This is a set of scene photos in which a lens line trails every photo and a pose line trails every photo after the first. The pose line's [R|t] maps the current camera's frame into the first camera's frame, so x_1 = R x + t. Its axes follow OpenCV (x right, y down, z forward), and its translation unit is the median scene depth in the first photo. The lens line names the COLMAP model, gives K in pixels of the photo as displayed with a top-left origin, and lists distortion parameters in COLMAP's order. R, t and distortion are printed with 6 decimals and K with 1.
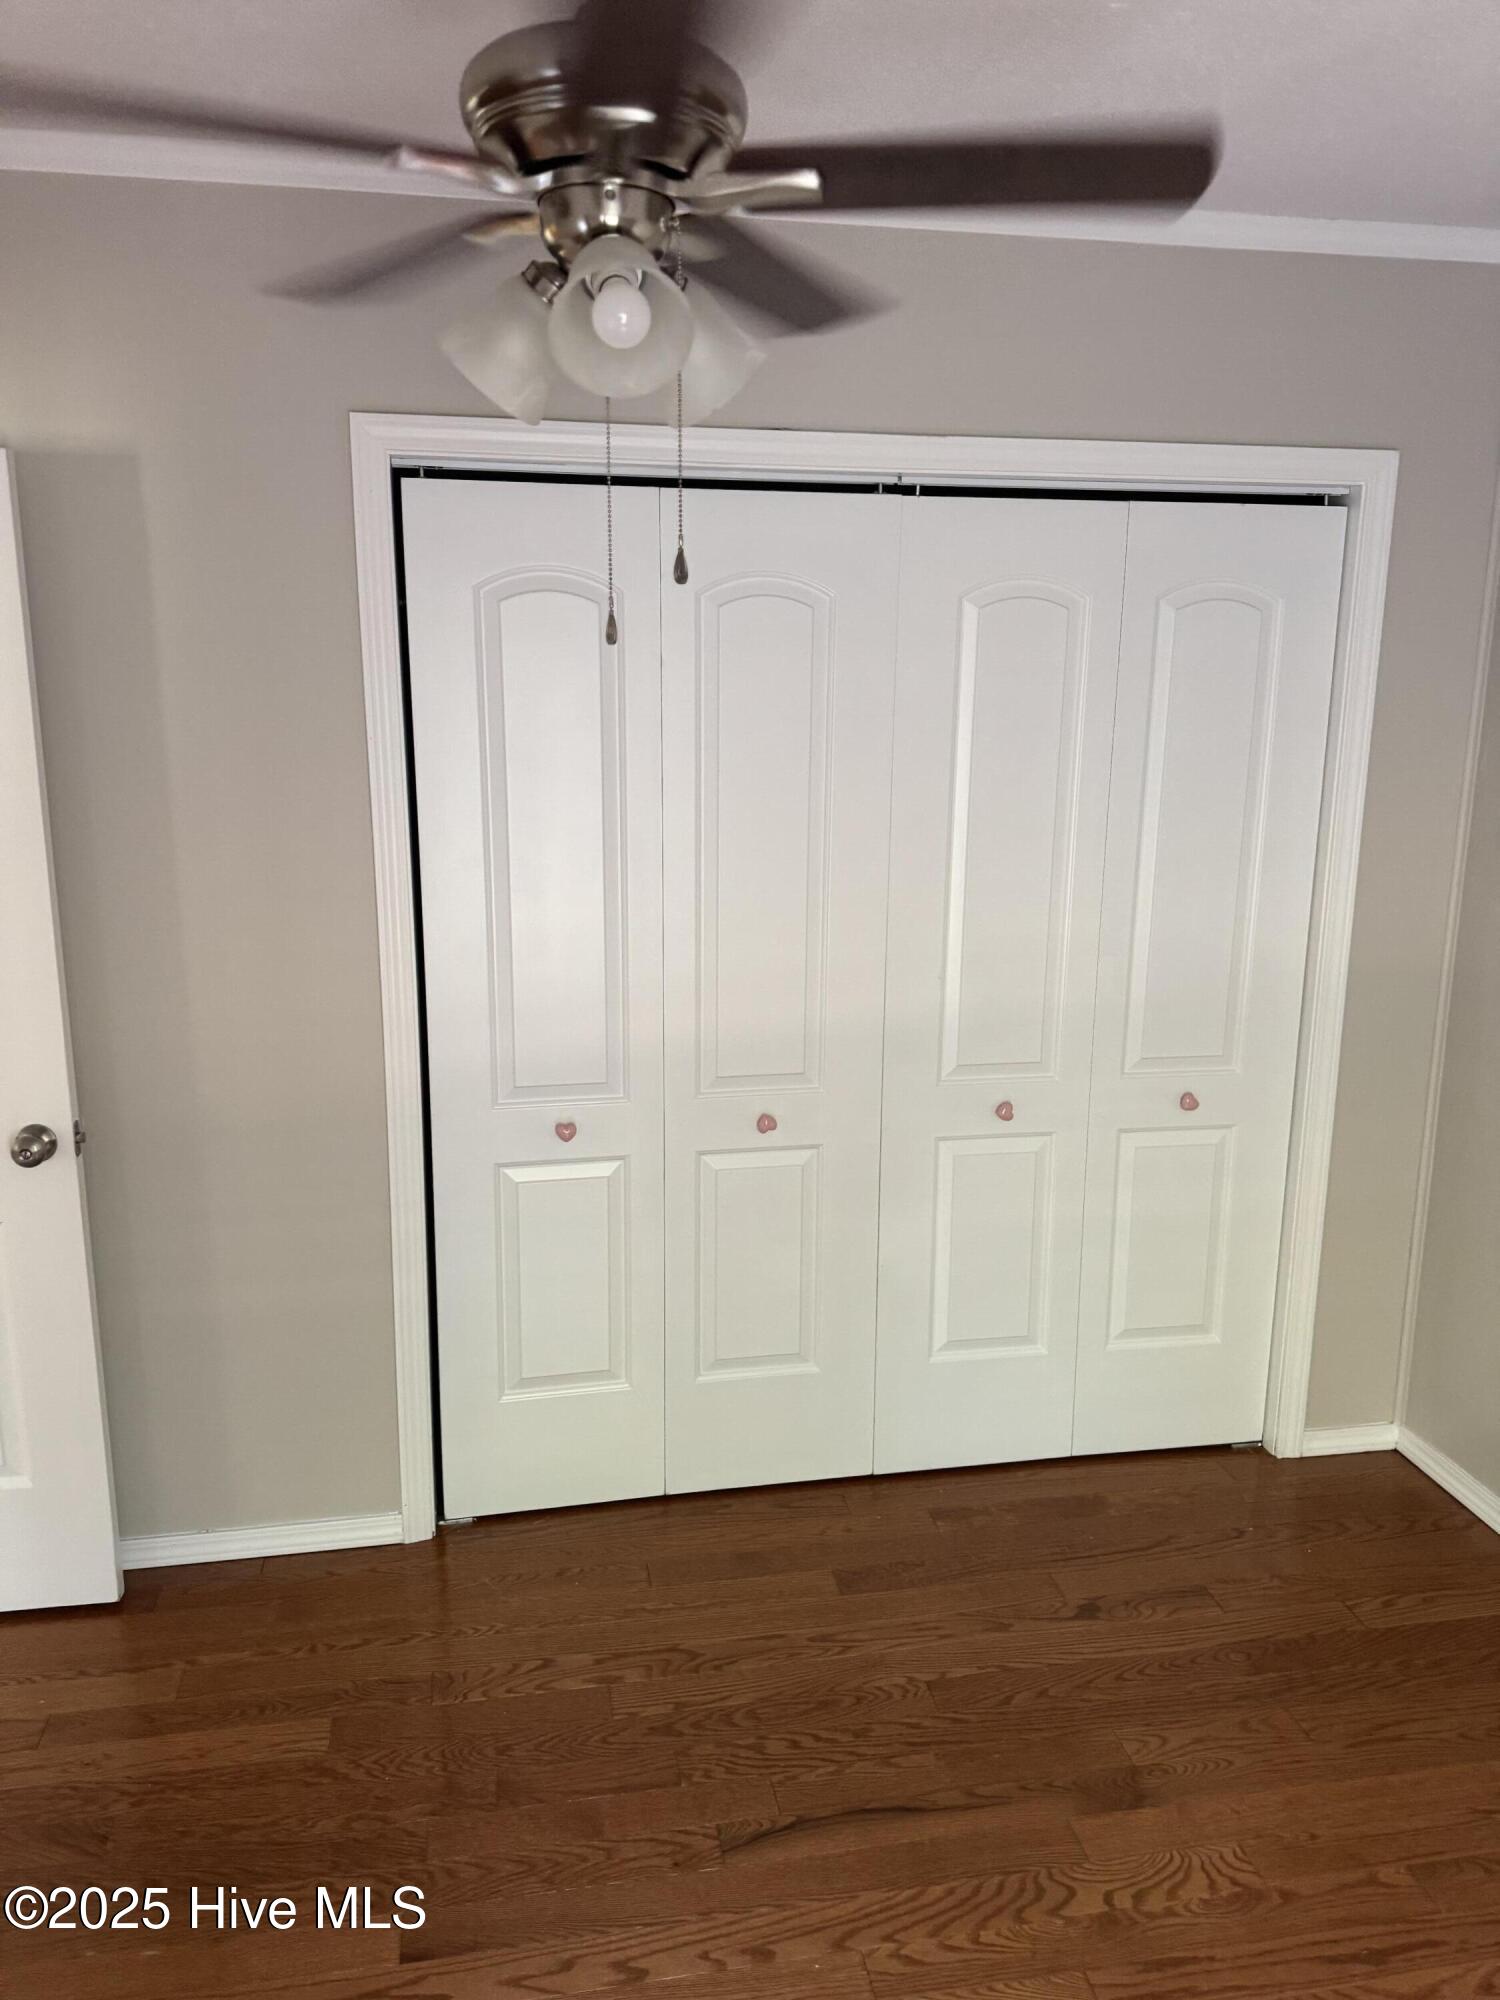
lens RADIAL K [[1451.4, 0, 754.7], [0, 1451.4, 999.5], [0, 0, 1]] dist [0.101917, -0.136950]
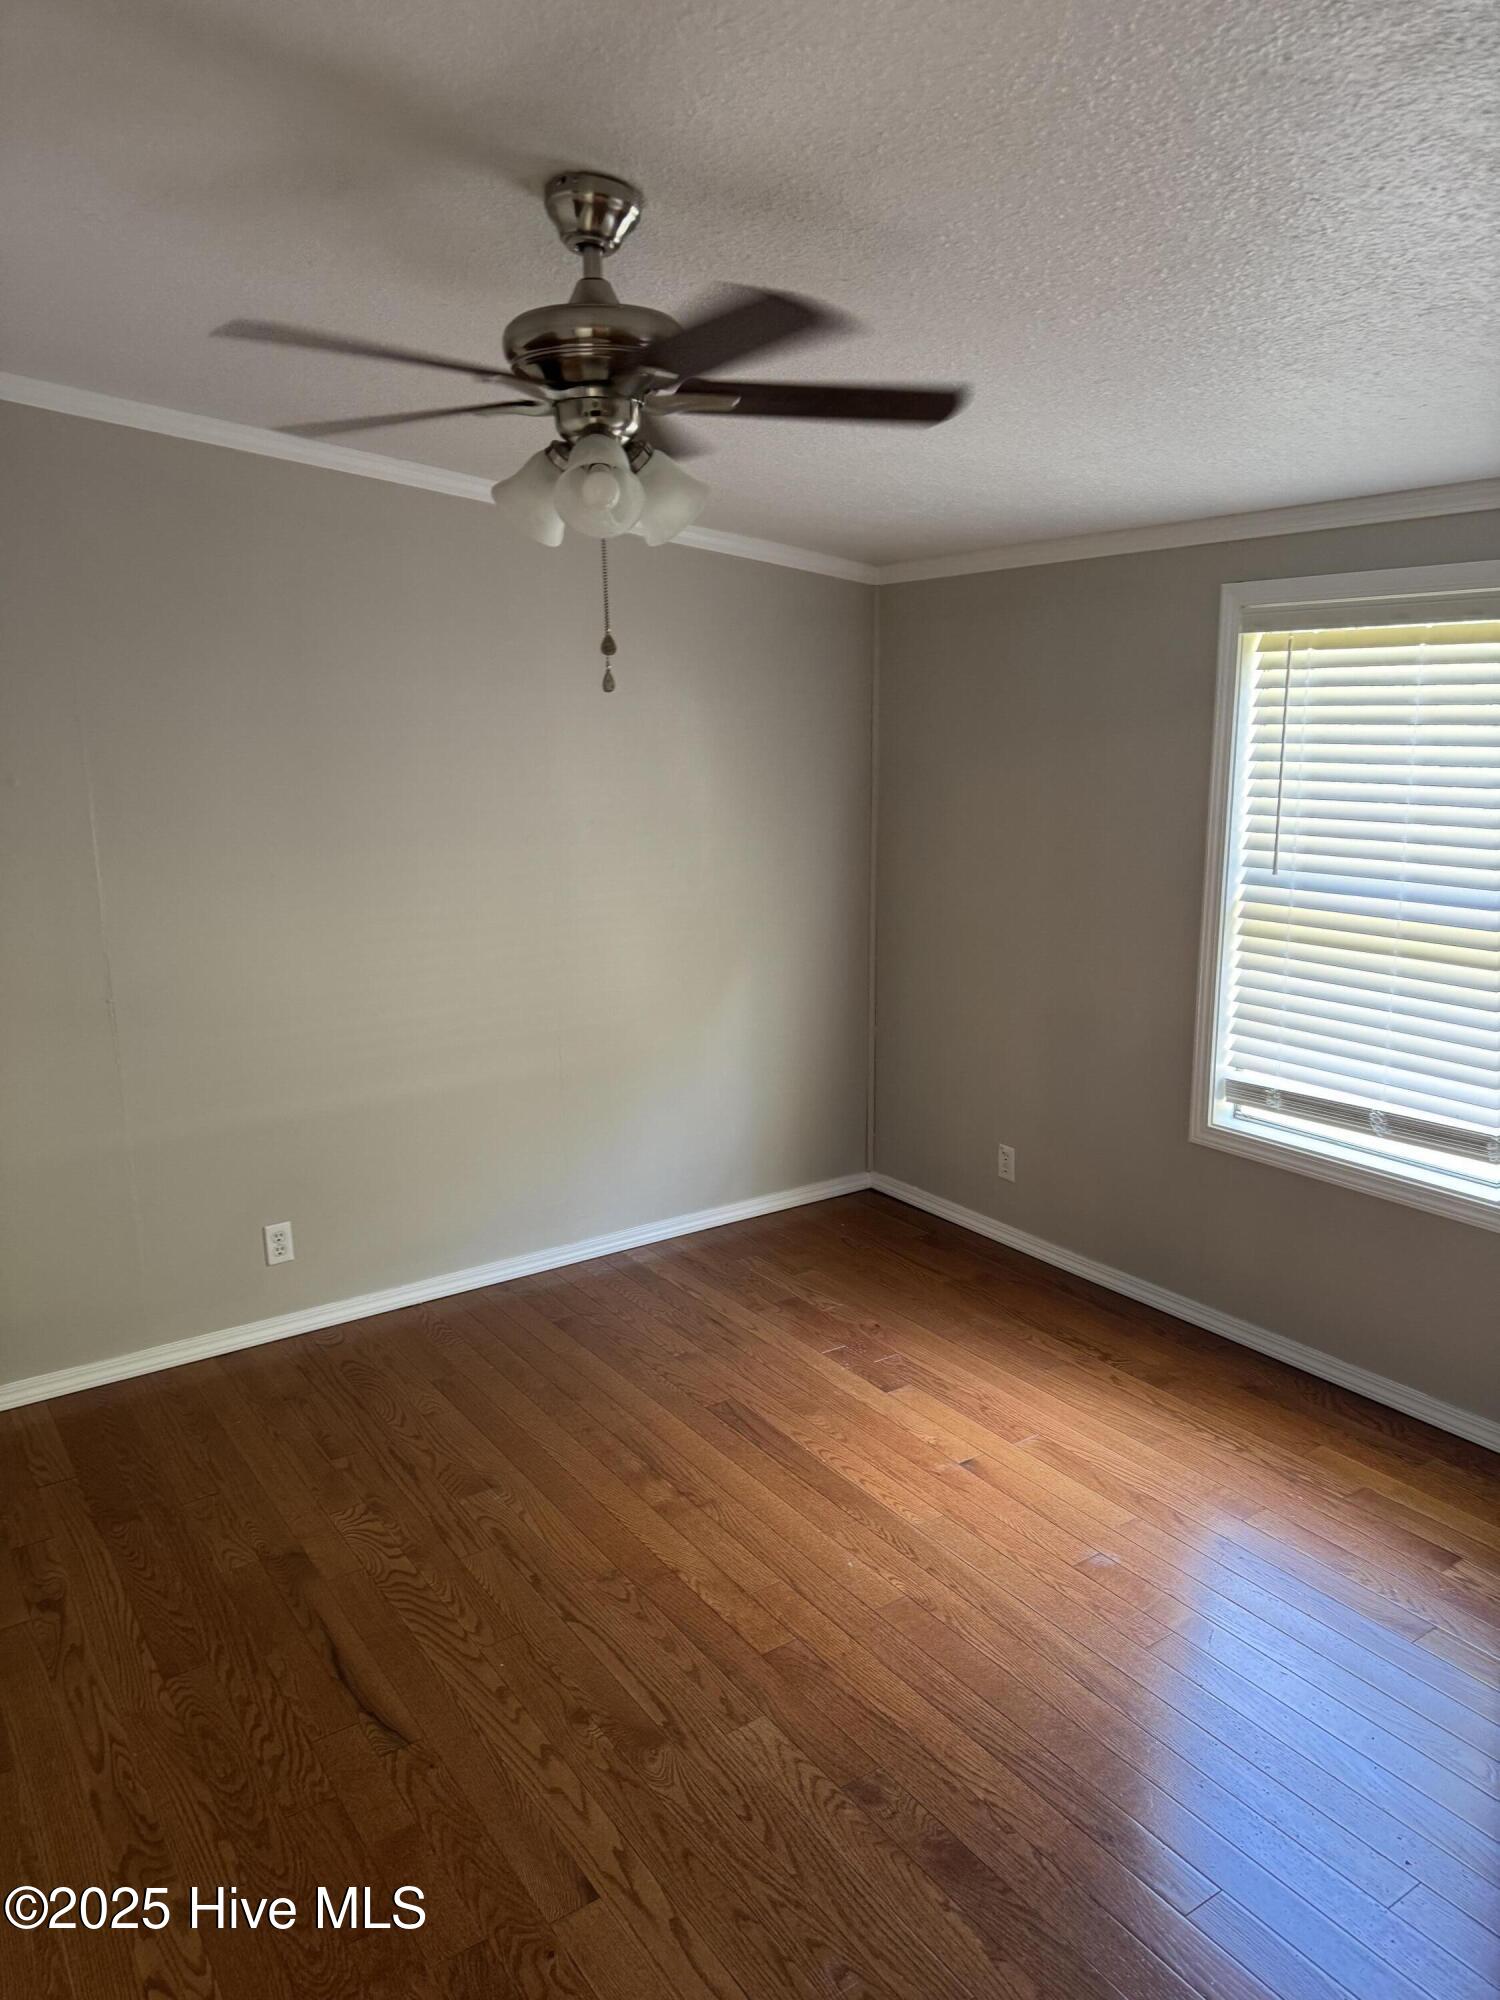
lens RADIAL K [[1451.4, 0, 754.7], [0, 1451.4, 999.5], [0, 0, 1]] dist [0.101917, -0.136950]
pose [[-0.451157, -0.171367, 0.875837, -1.058091], [0.180702, 0.943522, 0.277692, -0.243729], [-0.873959, 0.283548, -0.394710, 1.059762]]
